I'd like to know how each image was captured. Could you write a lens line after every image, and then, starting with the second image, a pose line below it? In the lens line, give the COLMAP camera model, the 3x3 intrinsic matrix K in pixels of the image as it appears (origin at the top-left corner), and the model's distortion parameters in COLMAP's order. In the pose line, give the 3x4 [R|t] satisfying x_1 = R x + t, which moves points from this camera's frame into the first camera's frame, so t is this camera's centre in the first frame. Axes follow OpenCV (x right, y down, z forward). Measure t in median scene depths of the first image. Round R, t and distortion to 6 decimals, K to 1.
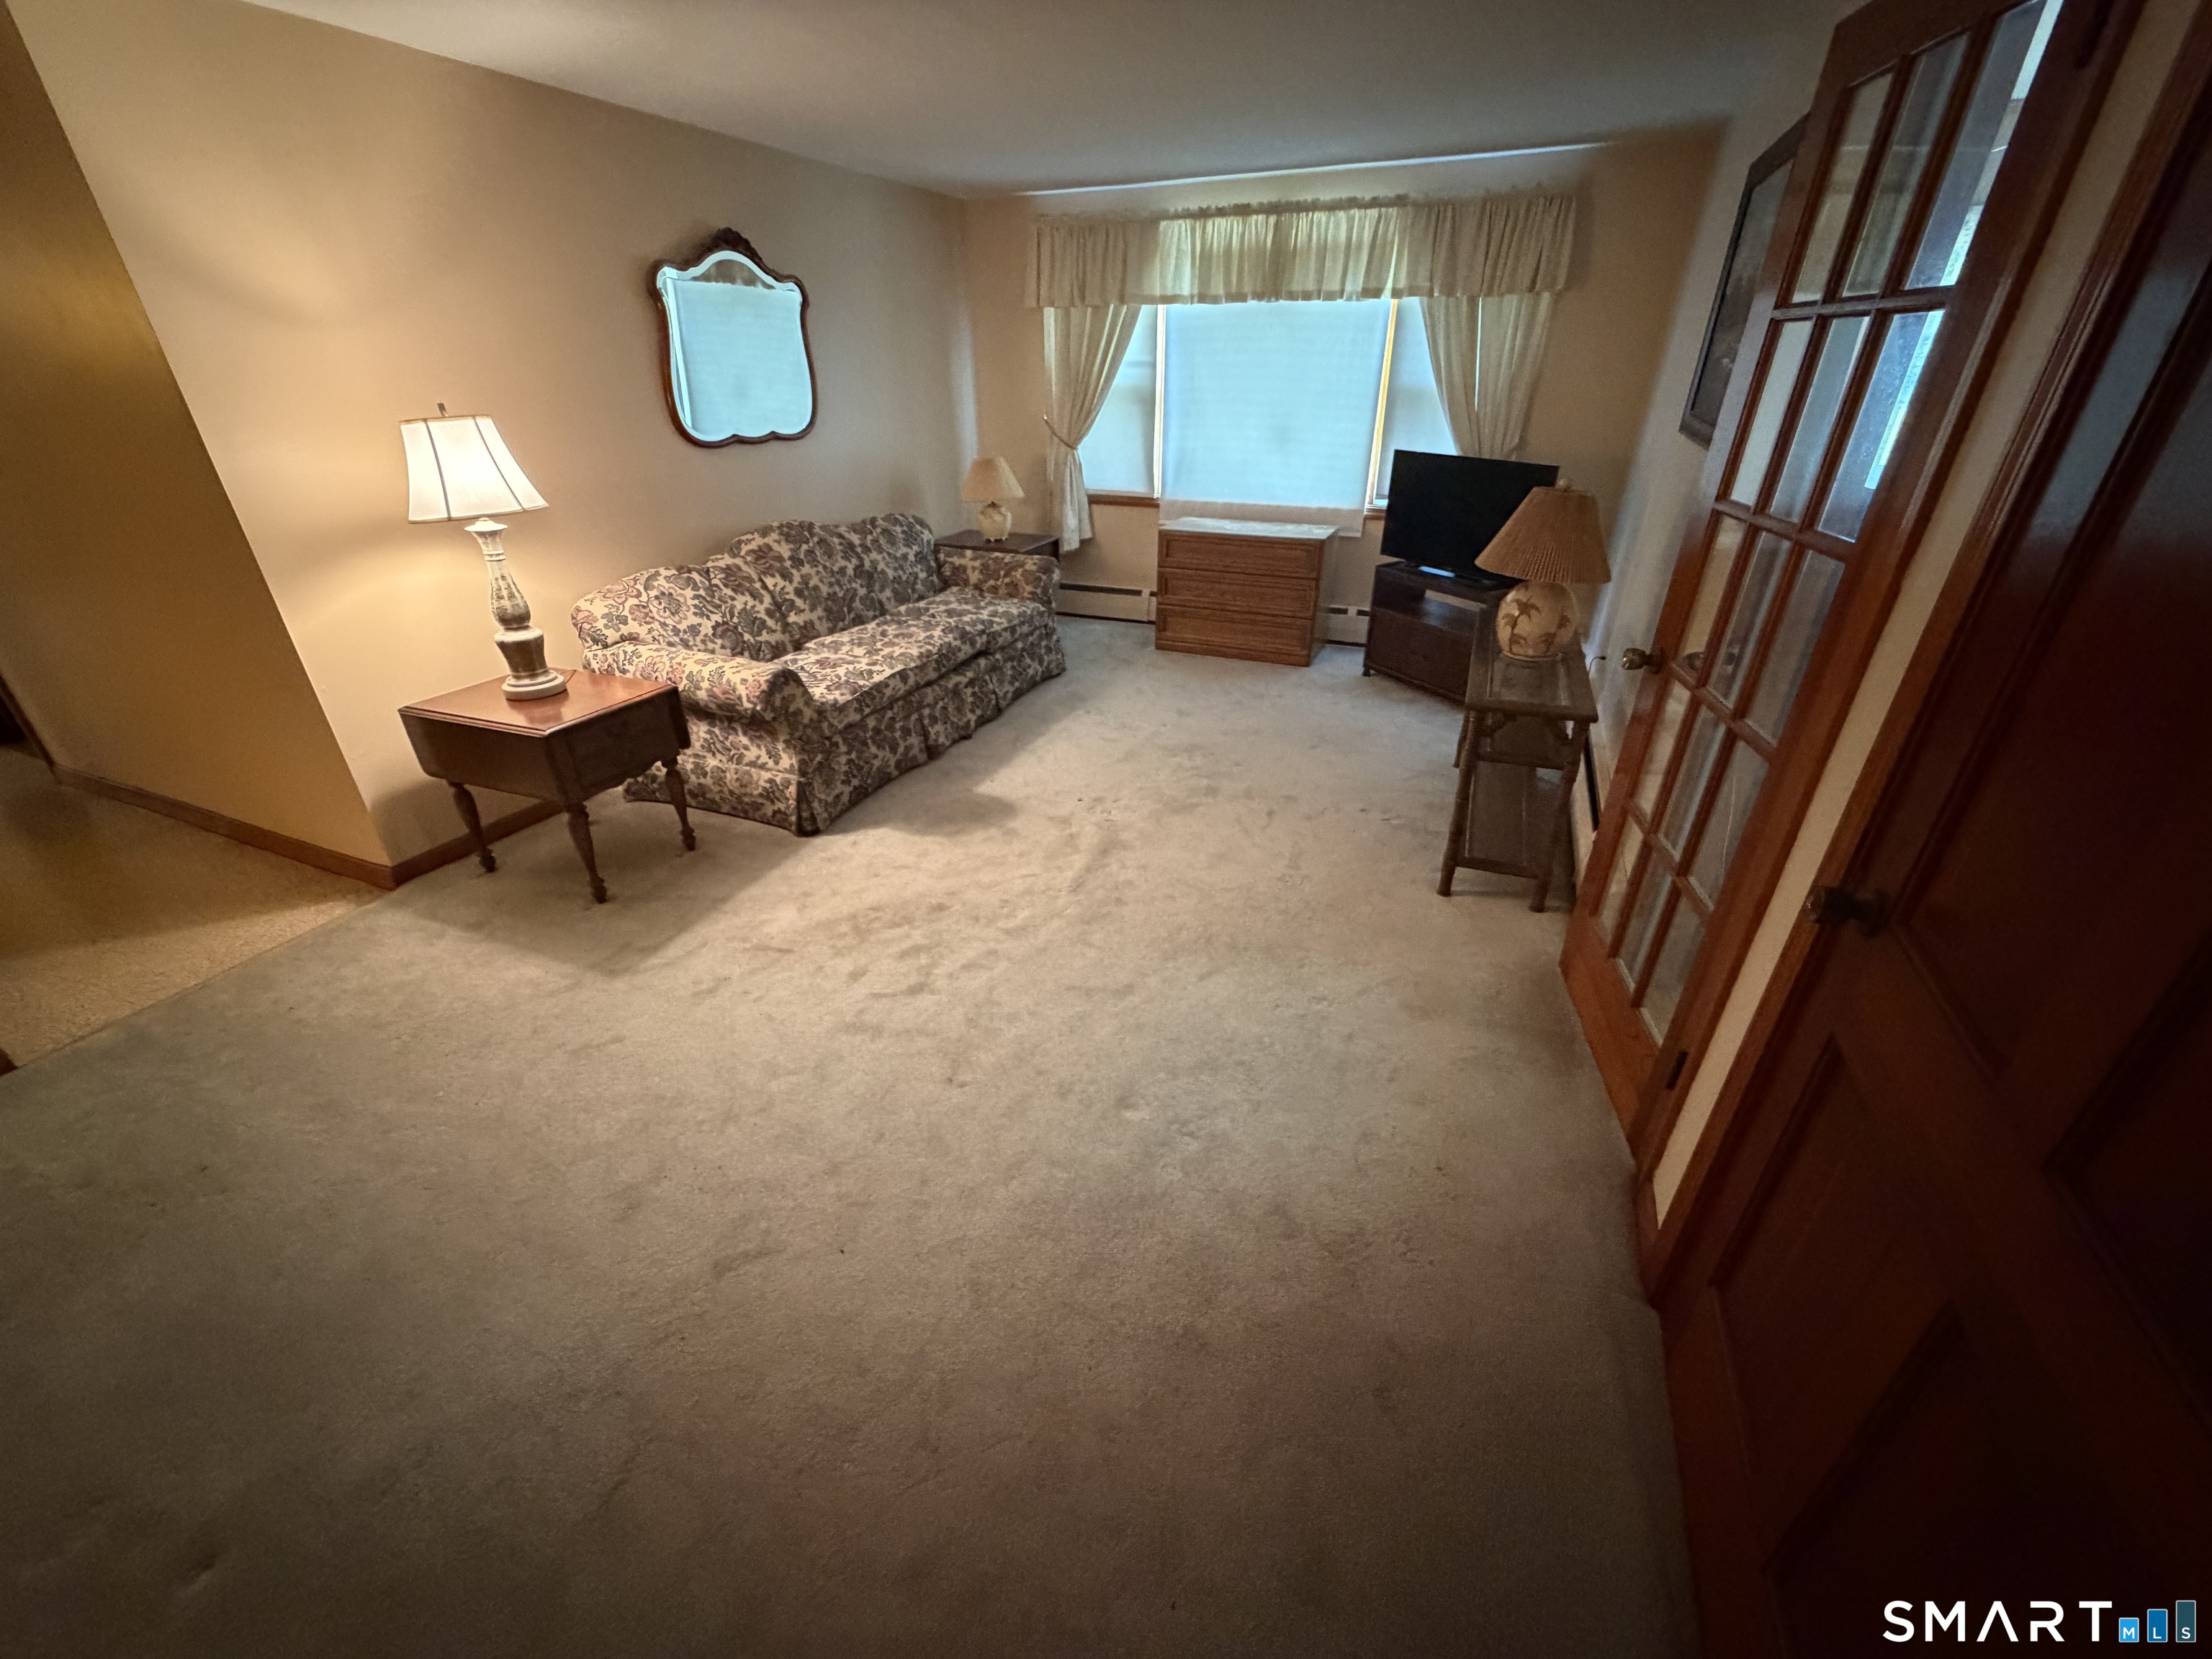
lens RADIAL K [[882.4, 0, 1109.8], [0, 882.4, 834.6], [0, 0, 1]] dist [0.001168, 0.000201]
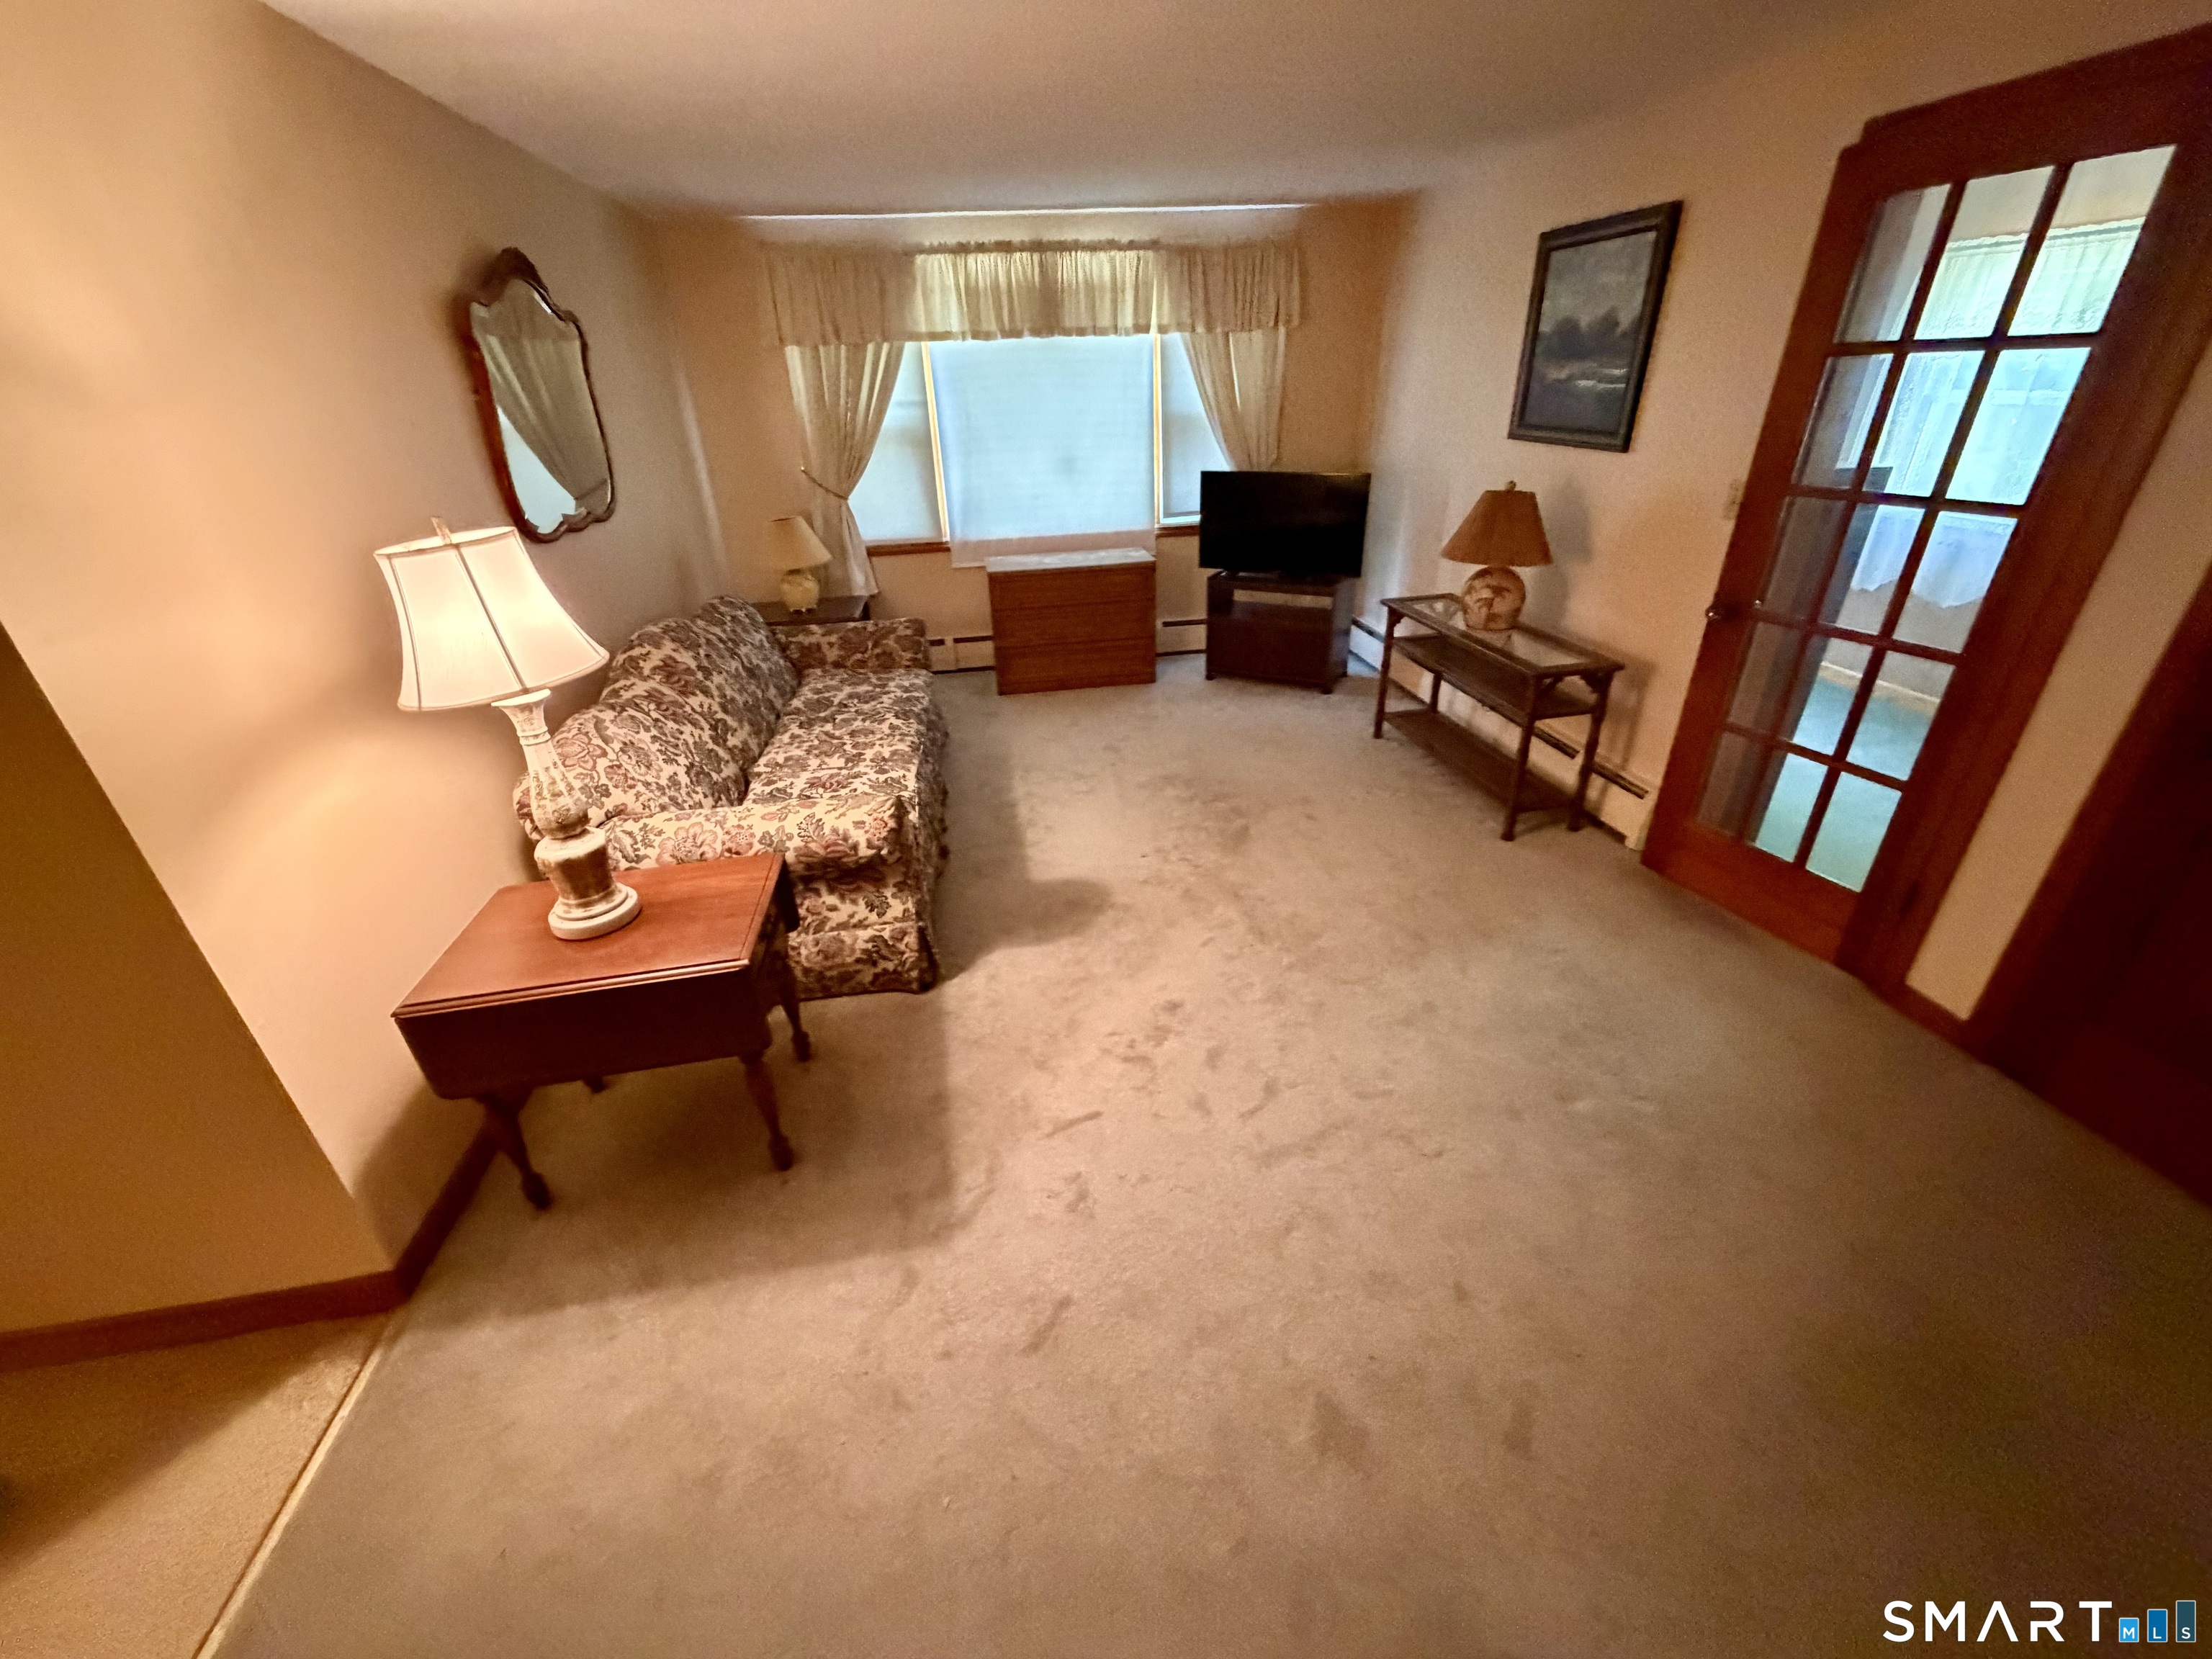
lens RADIAL K [[882.4, 0, 1100.1], [0, 882.4, 829.5], [0, 0, 1]] dist [0.001168, 0.000201]
pose [[0.845980, -0.268244, 0.460829, -0.412919], [0.281239, 0.958728, 0.041773, -0.098159], [-0.453015, 0.094264, 0.886505, 0.143958]]
